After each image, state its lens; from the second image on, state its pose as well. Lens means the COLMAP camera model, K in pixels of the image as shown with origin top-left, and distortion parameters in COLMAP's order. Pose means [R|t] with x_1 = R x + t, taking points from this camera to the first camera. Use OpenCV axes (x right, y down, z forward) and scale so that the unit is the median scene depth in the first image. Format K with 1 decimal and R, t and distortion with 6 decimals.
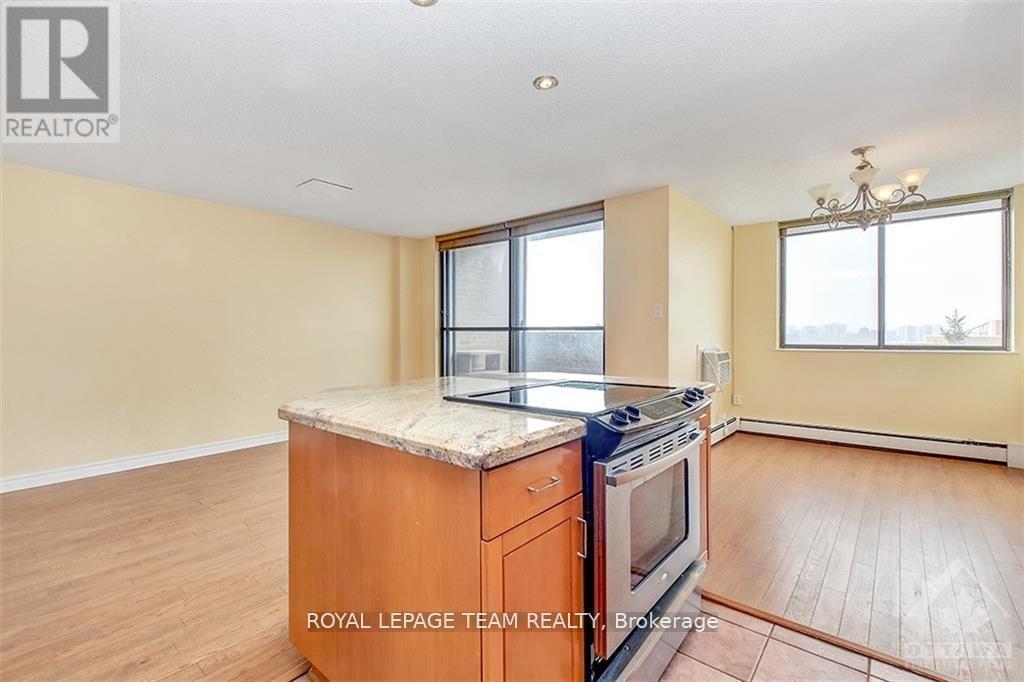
lens RADIAL K [[447.8, 0, 512.6], [0, 447.8, 336.7], [0, 0, 1]] dist [0.005238, -0.003243]
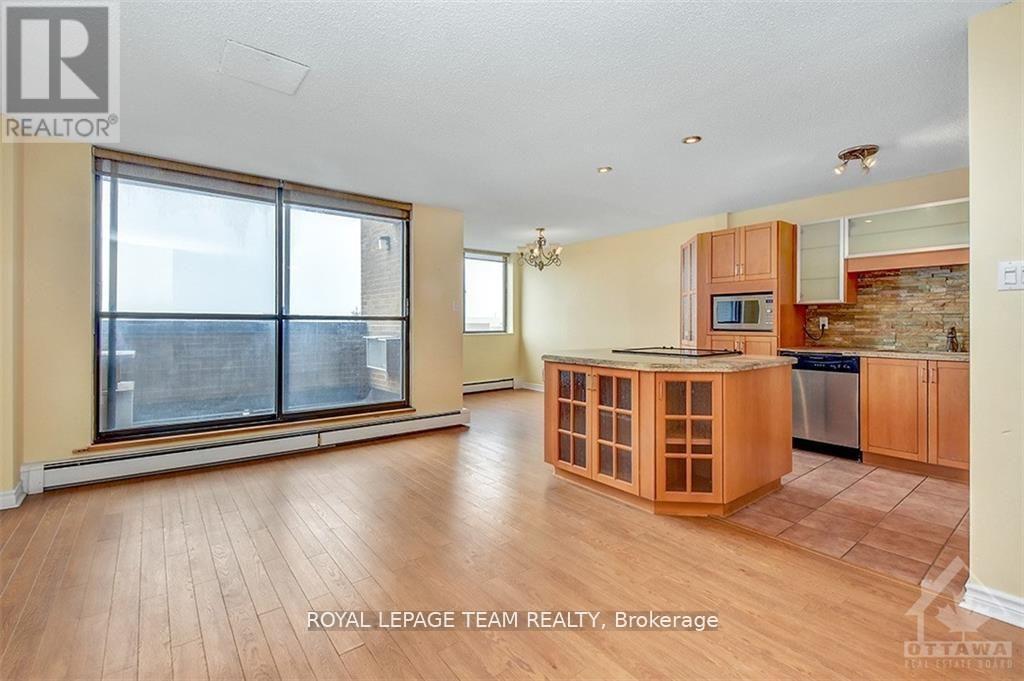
lens RADIAL K [[447.8, 0, 525.8], [0, 447.8, 322.7], [0, 0, 1]] dist [0.005238, -0.003243]
pose [[0.196971, 0.004809, 0.980398, -0.696522], [0.003710, 0.999977, -0.005651, -0.001448], [-0.980402, 0.004751, 0.196949, 0.421256]]
